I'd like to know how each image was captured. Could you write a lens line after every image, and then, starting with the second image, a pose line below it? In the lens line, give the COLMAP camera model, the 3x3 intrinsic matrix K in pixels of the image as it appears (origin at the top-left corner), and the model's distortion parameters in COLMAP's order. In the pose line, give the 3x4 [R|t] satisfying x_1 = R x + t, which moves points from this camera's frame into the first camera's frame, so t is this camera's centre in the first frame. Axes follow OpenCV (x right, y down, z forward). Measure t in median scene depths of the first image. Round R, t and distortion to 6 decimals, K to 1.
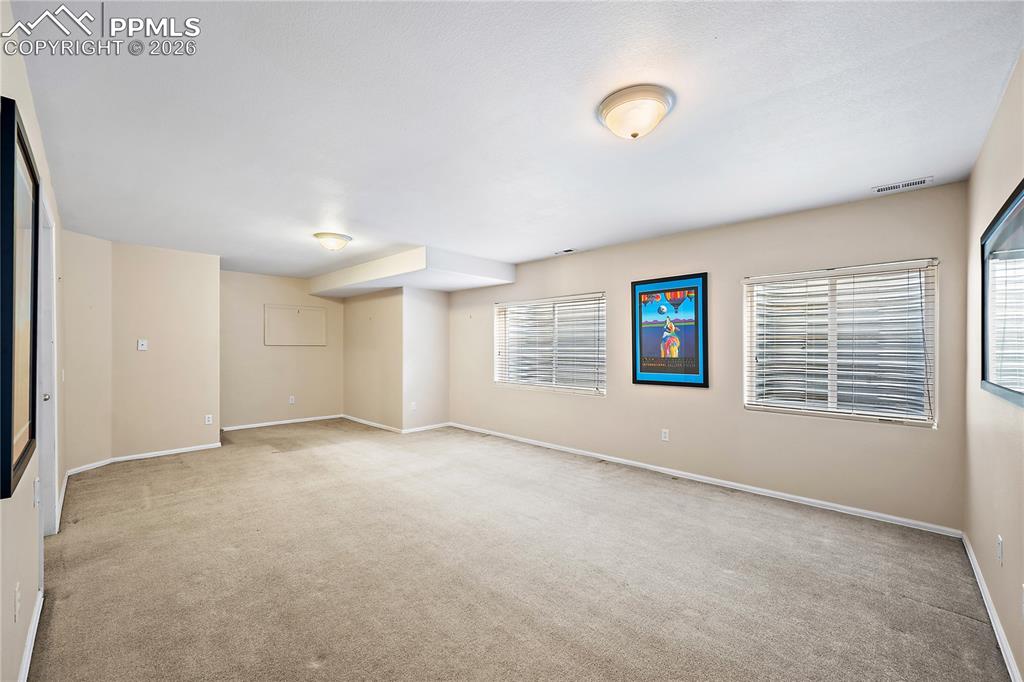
lens RADIAL K [[403.4, 0, 511.6], [0, 403.4, 345.8], [0, 0, 1]] dist [-0.002636, -0.000096]
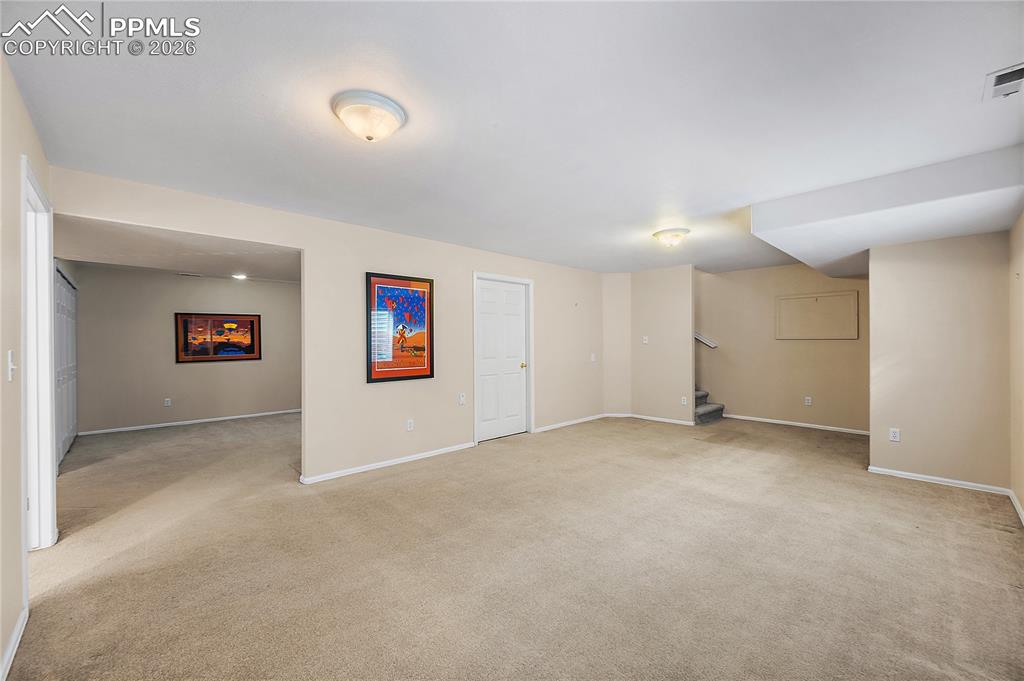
lens RADIAL K [[403.4, 0, 511.6], [0, 403.4, 345.3], [0, 0, 1]] dist [-0.002636, -0.000096]
pose [[-0.035748, 0.009536, -0.999315, 1.306965], [0.010059, 0.999907, 0.009182, -0.002707], [0.999310, -0.009724, -0.035841, 1.381498]]
